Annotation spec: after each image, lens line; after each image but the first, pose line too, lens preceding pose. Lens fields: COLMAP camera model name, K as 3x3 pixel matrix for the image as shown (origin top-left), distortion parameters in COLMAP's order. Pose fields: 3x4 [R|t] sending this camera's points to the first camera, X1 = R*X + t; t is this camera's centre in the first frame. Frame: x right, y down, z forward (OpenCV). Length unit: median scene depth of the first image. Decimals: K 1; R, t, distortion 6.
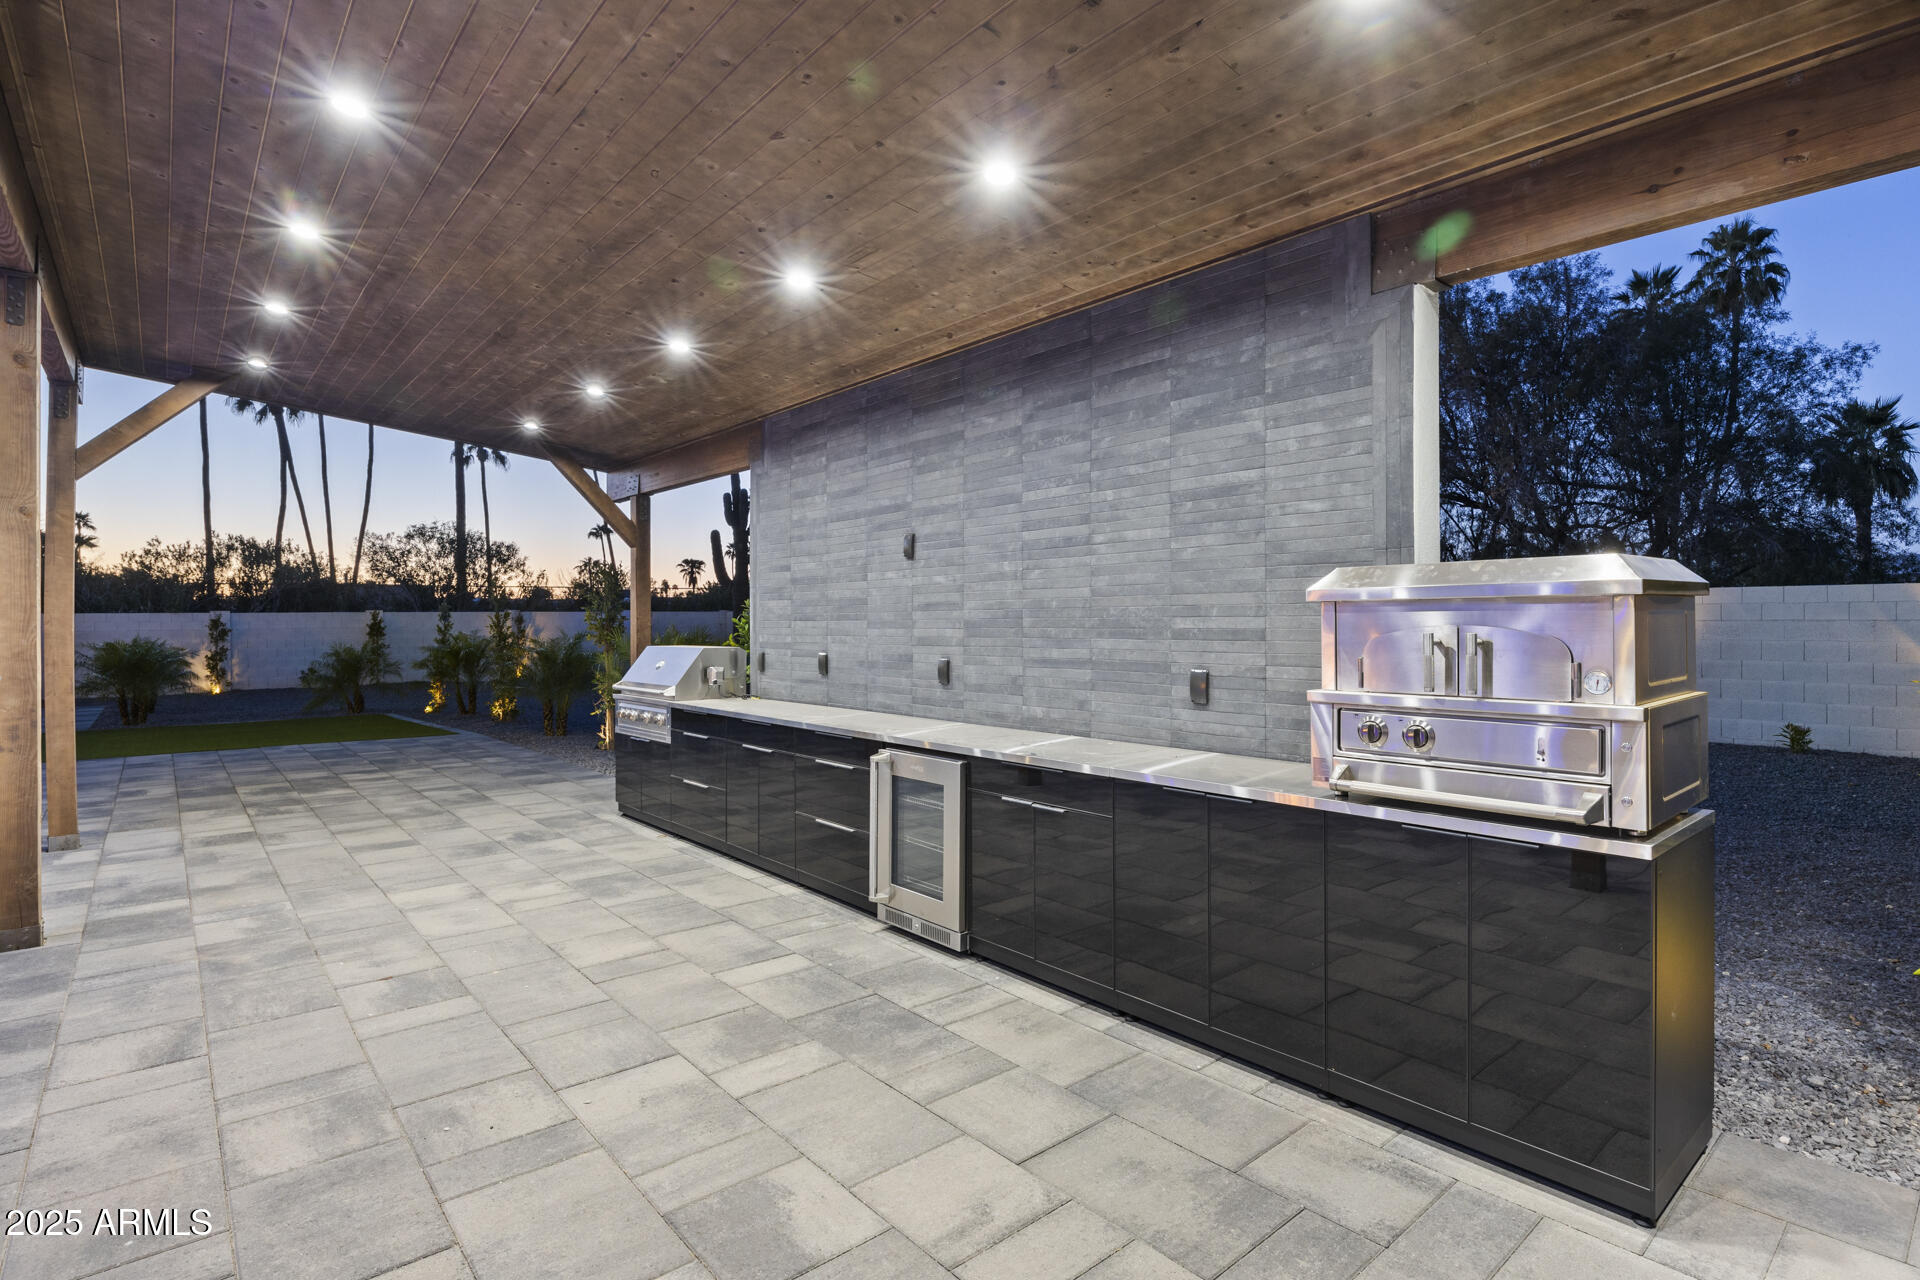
lens RADIAL K [[950.6, 0, 968.6], [0, 950.6, 632.4], [0, 0, 1]] dist [-0.006887, -0.000810]
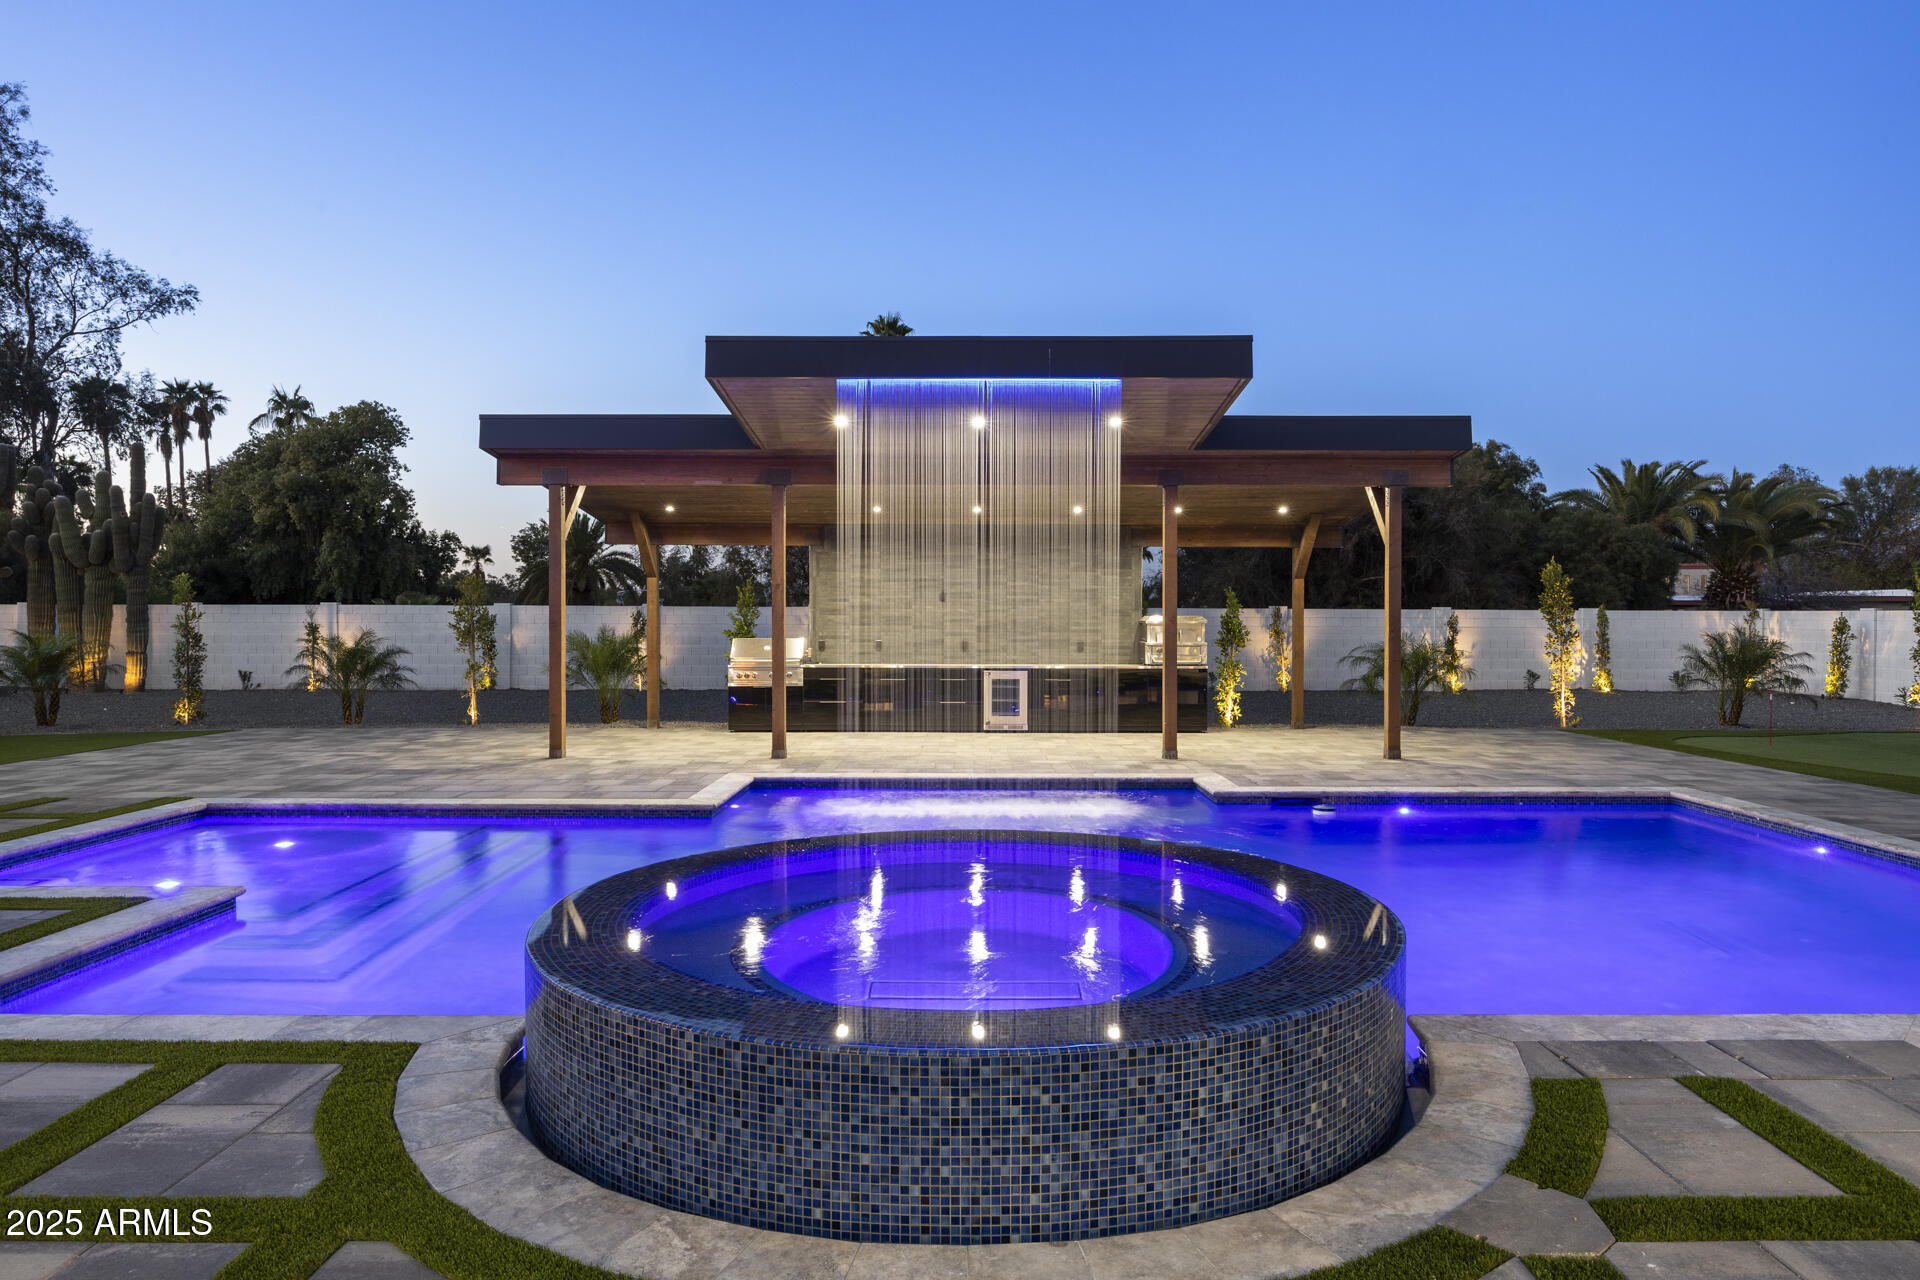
lens RADIAL K [[1191.2, 0, 977.0], [0, 1191.2, 634.8], [0, 0, 1]] dist [-0.008431, 0.003328]
pose [[0.646881, -0.003031, 0.762585, -2.361437], [0.003031, 0.999994, 0.001404, 0.006161], [-0.762585, 0.001403, 0.646886, -1.085087]]
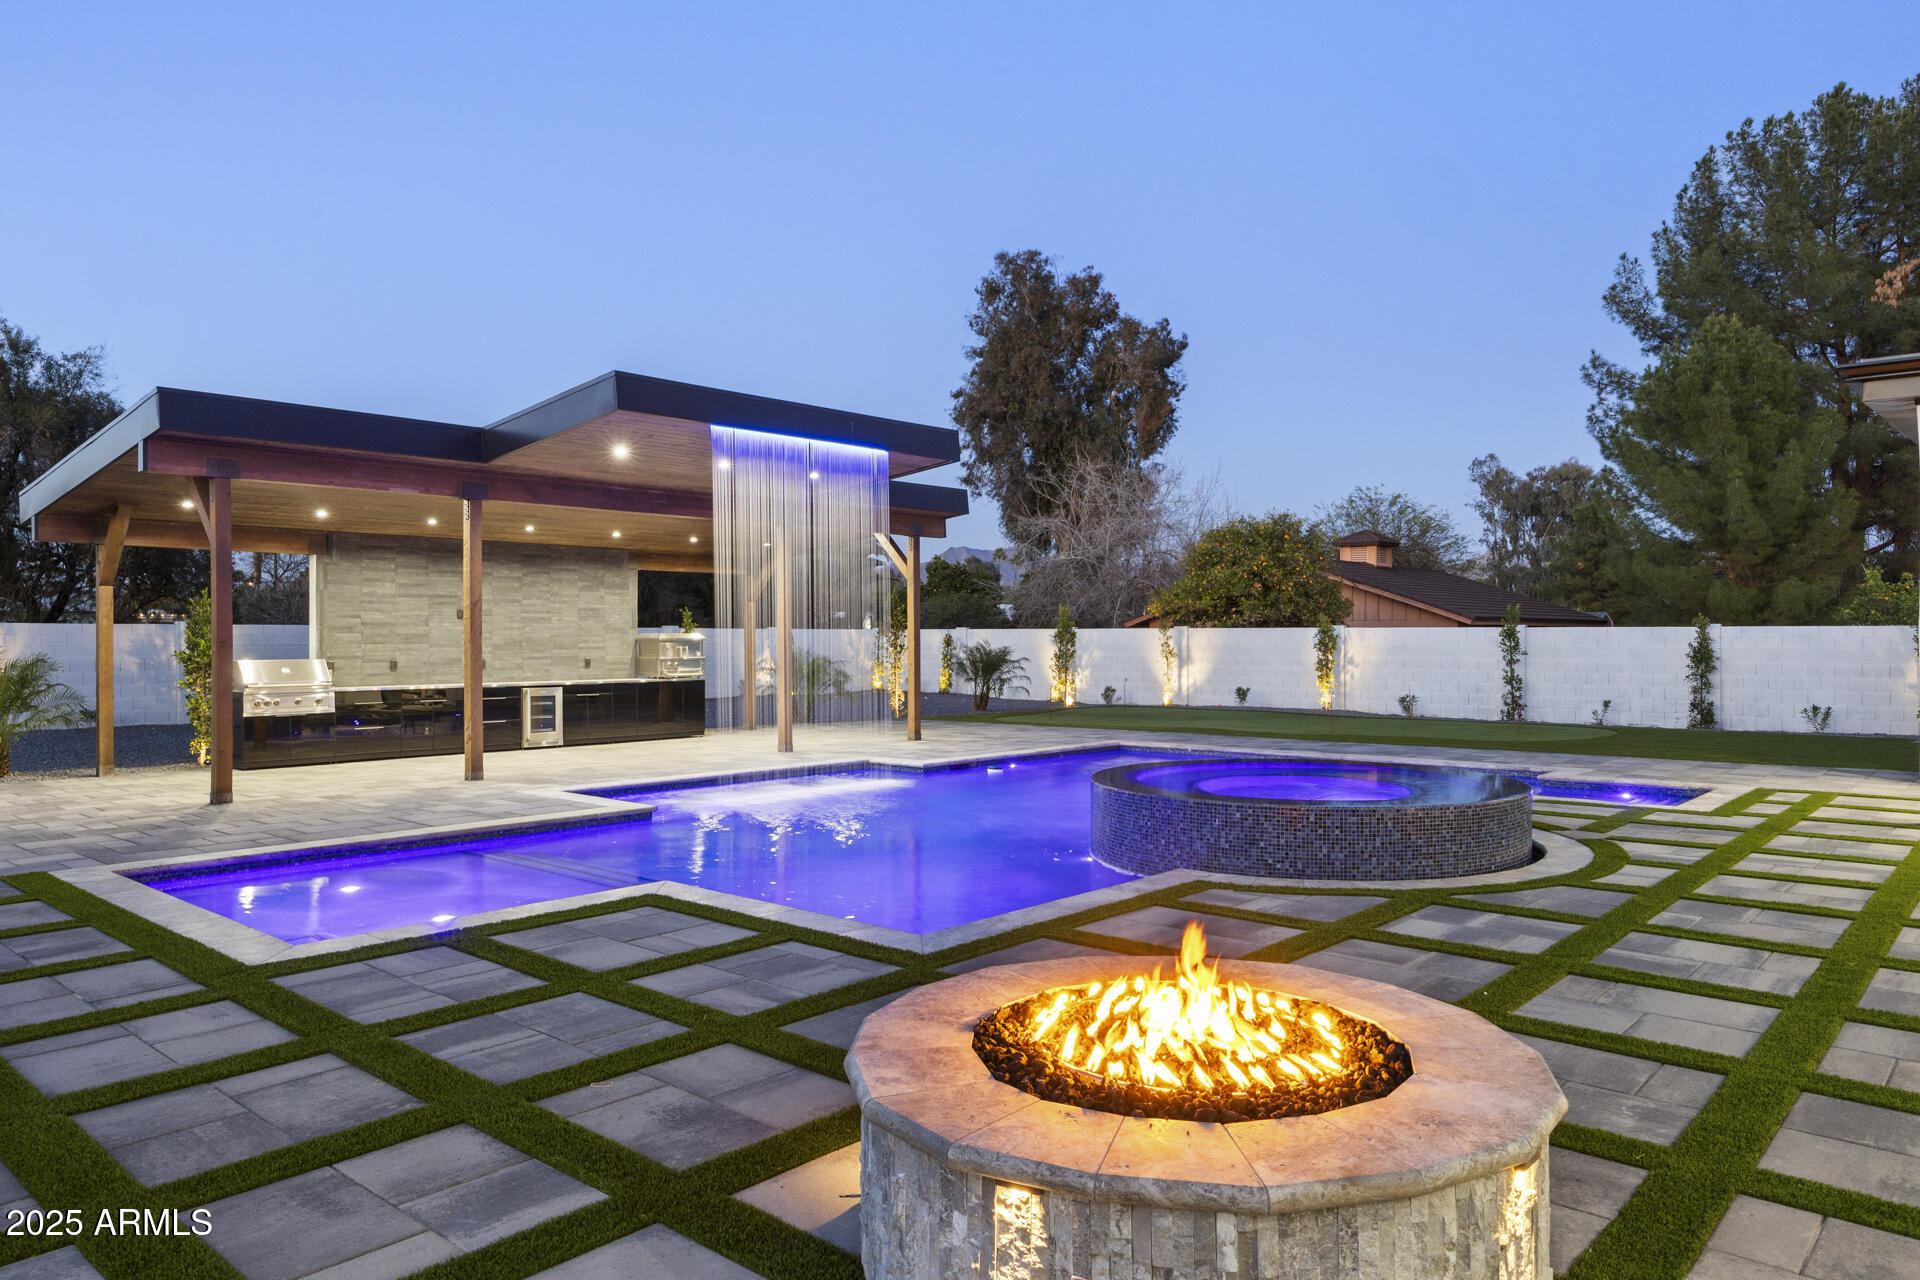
lens RADIAL K [[1268.0, 0, 967.9], [0, 1268.0, 635.2], [0, 0, 1]] dist [-0.000890, -0.000280]
pose [[-0.137198, 0.007903, 0.990512, -3.388184], [0.011833, 0.999910, -0.006339, 0.000610], [-0.990473, 0.010851, -0.137279, 0.160661]]
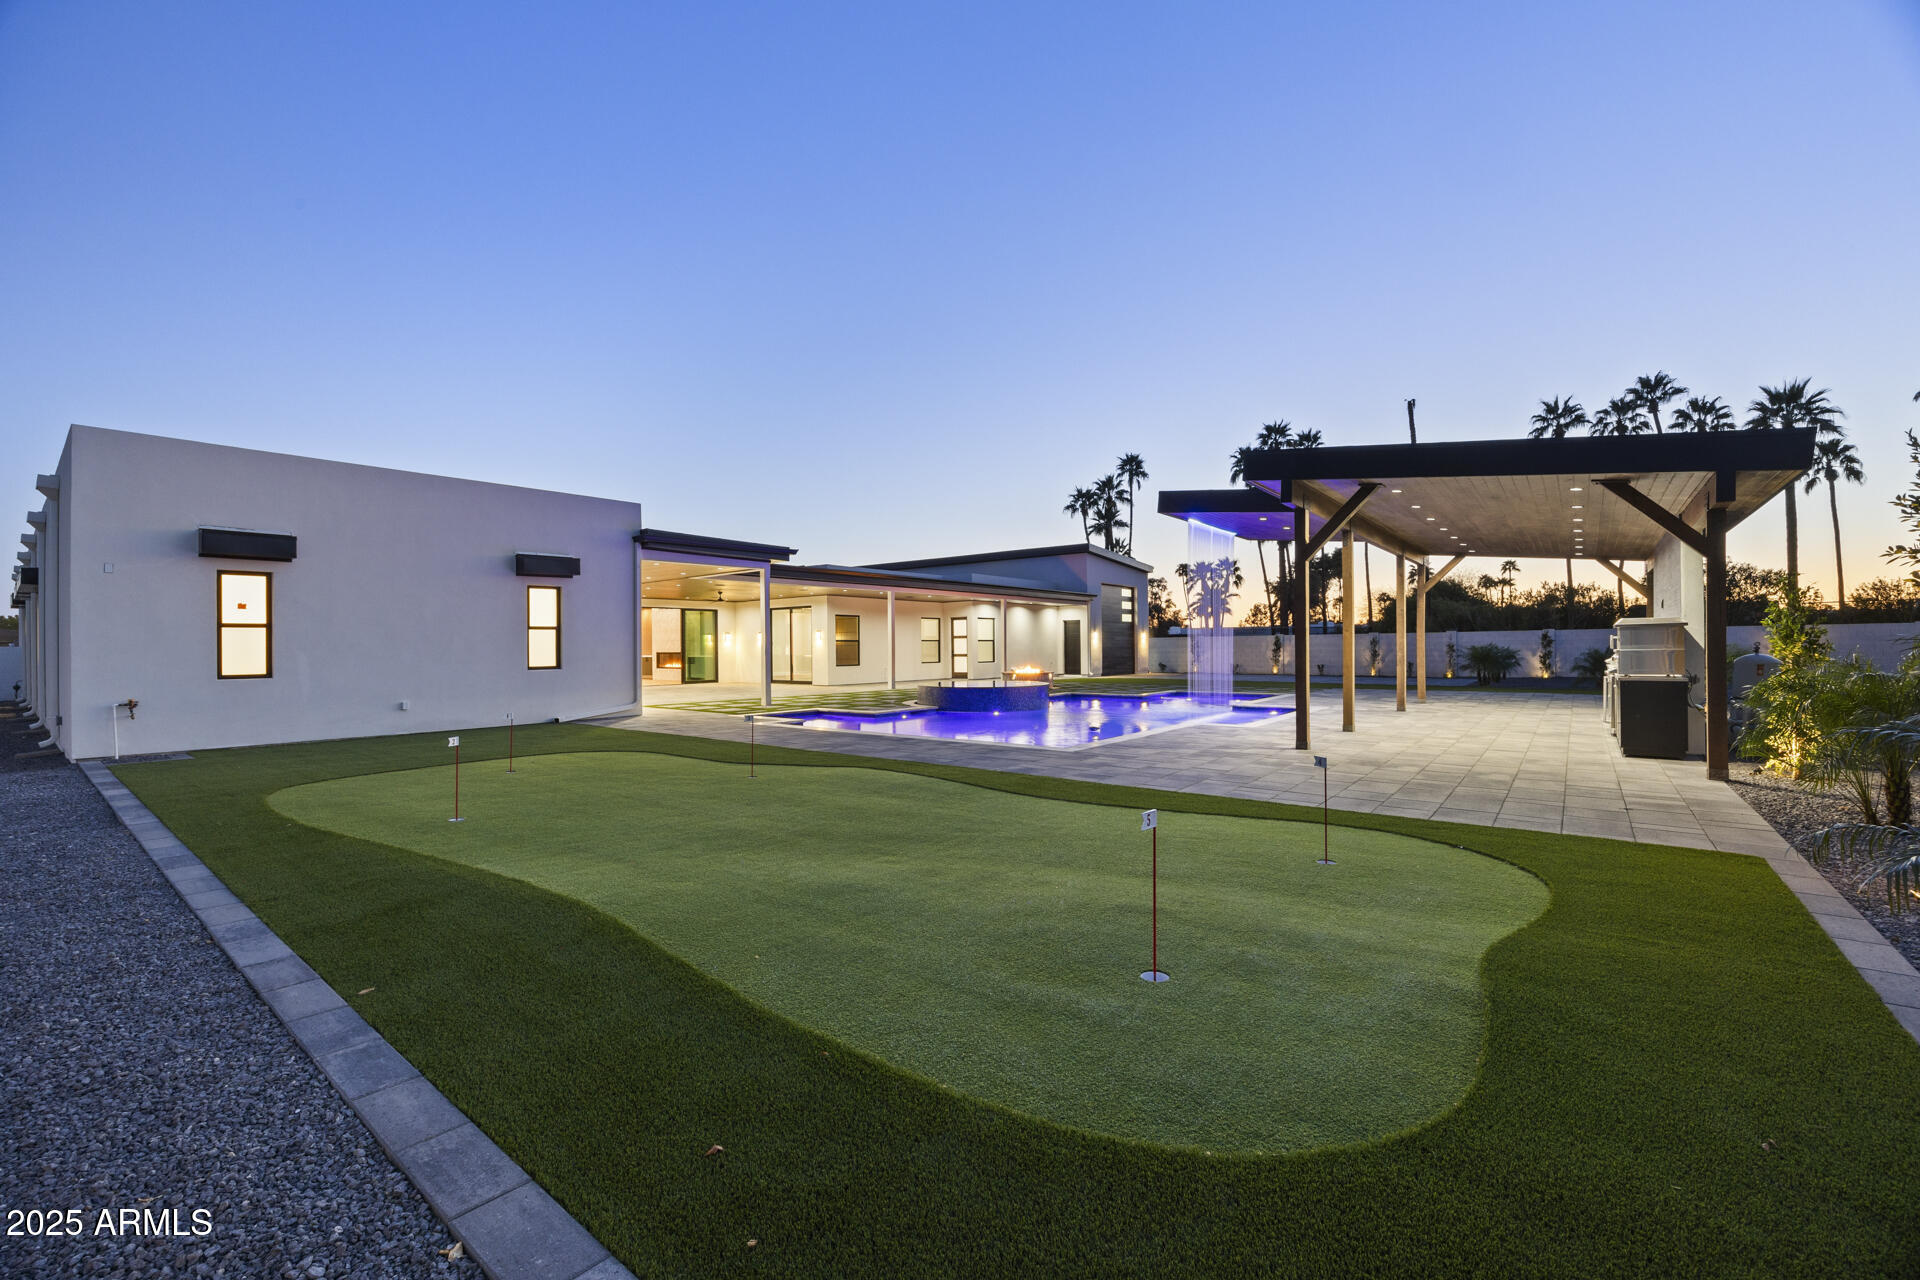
lens RADIAL K [[805.2, 0, 965.7], [0, 805.2, 643.4], [0, 0, 1]] dist [-0.002238, 0.000005]
pose [[0.188465, 0.000317, -0.982080, 1.828419], [-0.001079, 0.999999, 0.000115, 0.017353], [0.982079, 0.001038, 0.188466, -1.251436]]
